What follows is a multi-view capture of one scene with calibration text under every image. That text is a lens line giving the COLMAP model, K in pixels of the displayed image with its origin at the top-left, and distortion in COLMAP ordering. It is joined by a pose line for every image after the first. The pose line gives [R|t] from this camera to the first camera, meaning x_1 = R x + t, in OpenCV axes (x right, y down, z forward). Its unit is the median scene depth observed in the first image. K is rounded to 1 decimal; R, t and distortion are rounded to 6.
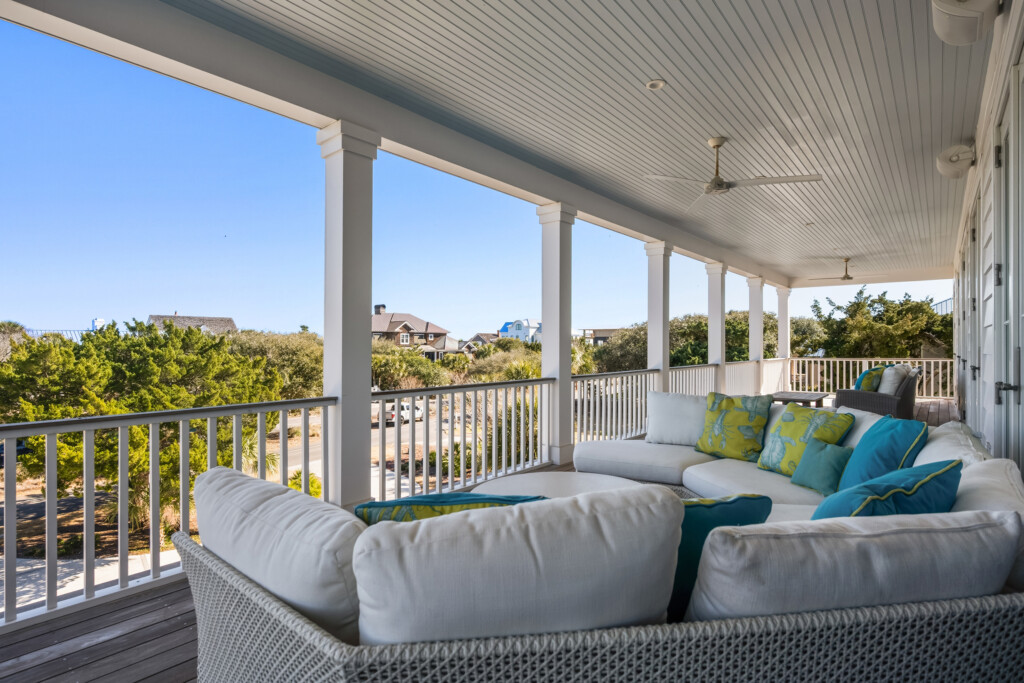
lens RADIAL K [[510.0, 0, 516.8], [0, 510.0, 325.3], [0, 0, 1]] dist [-0.002620, -0.000527]
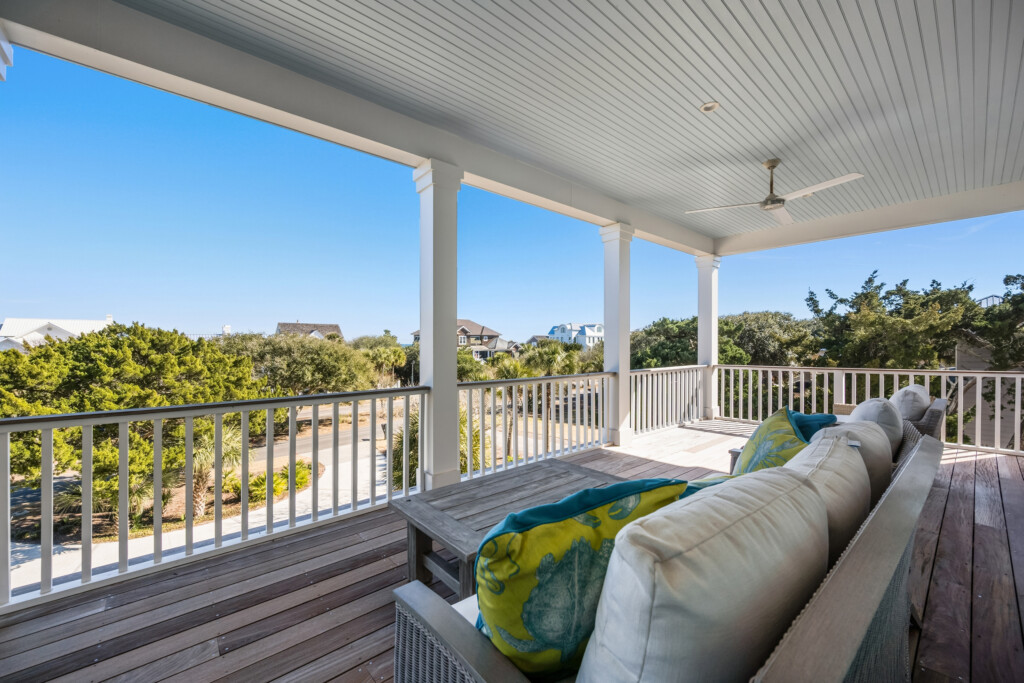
lens RADIAL K [[404.8, 0, 514.9], [0, 404.8, 340.8], [0, 0, 1]] dist [0.000873, 0.000354]
pose [[0.987859, -0.002990, -0.155322, 0.198891], [0.007291, 0.999605, 0.027125, 0.009823], [0.155180, -0.027928, 0.987491, 0.249375]]
